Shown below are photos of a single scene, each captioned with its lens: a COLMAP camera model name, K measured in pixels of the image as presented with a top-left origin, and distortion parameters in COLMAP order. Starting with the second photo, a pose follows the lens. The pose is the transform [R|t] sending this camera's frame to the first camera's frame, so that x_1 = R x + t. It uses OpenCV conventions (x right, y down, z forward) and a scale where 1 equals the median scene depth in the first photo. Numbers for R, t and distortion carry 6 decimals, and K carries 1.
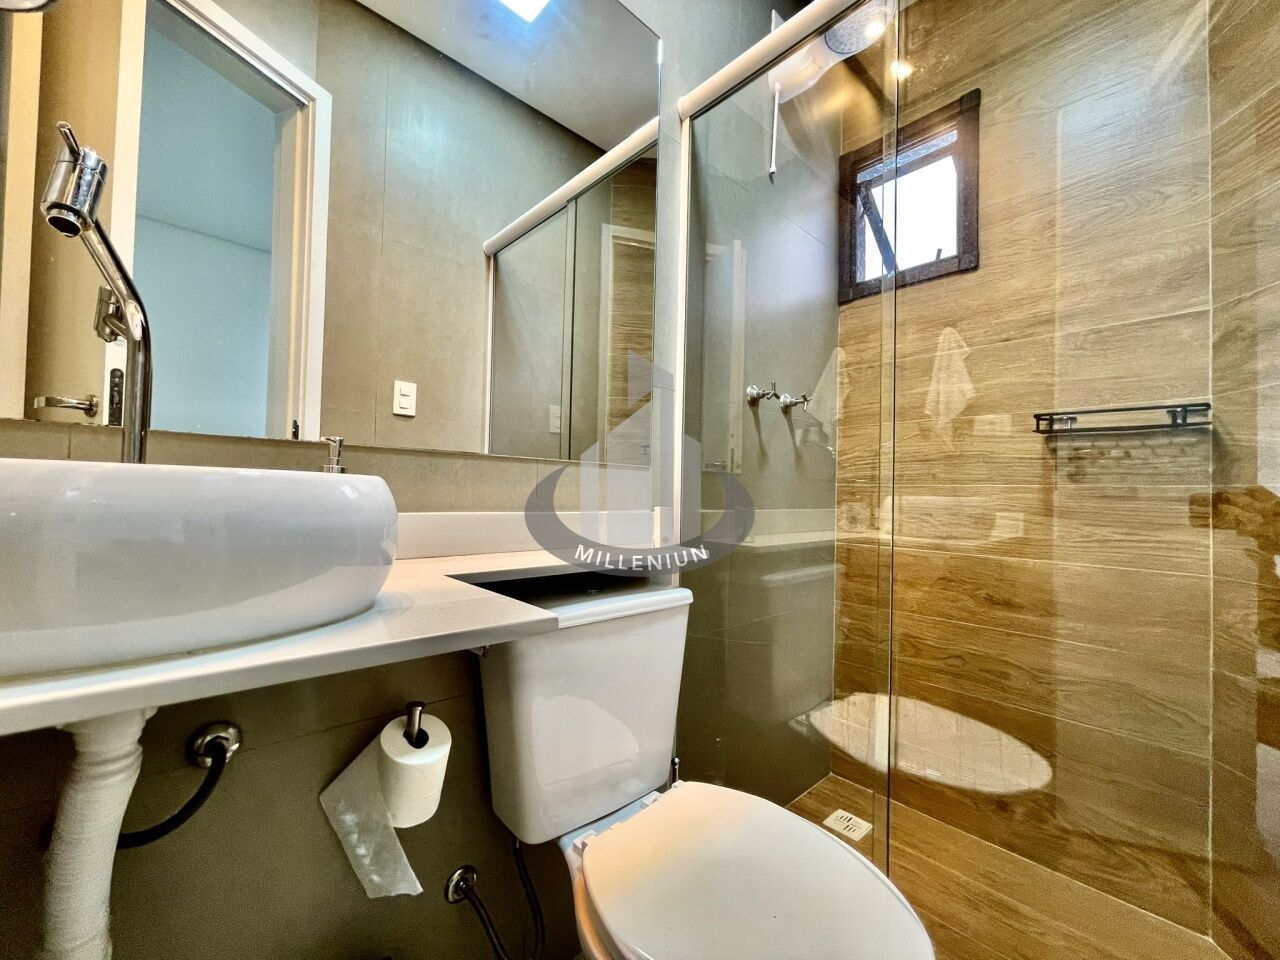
lens RADIAL K [[509.5, 0, 621.8], [0, 509.5, 457.1], [0, 0, 1]] dist [0.000960, 0.000861]
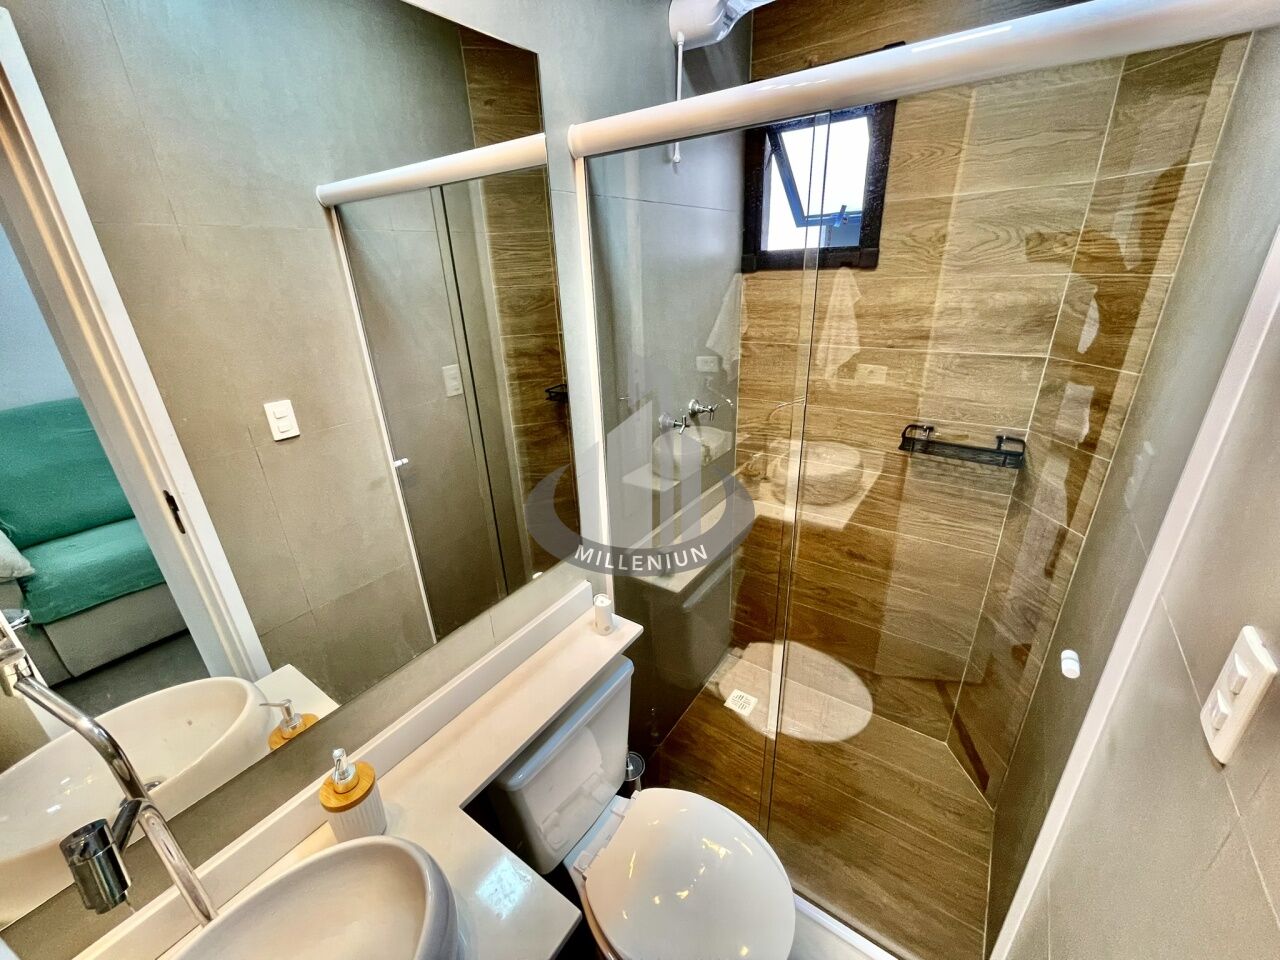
lens RADIAL K [[526.1, 0, 618.6], [0, 526.1, 478.7], [0, 0, 1]] dist [-0.000464, 0.000067]
pose [[0.975157, -0.148329, 0.164523, -0.024862], [0.069789, 0.910611, 0.407330, -0.444659], [-0.210236, -0.385729, 0.898340, 0.019290]]
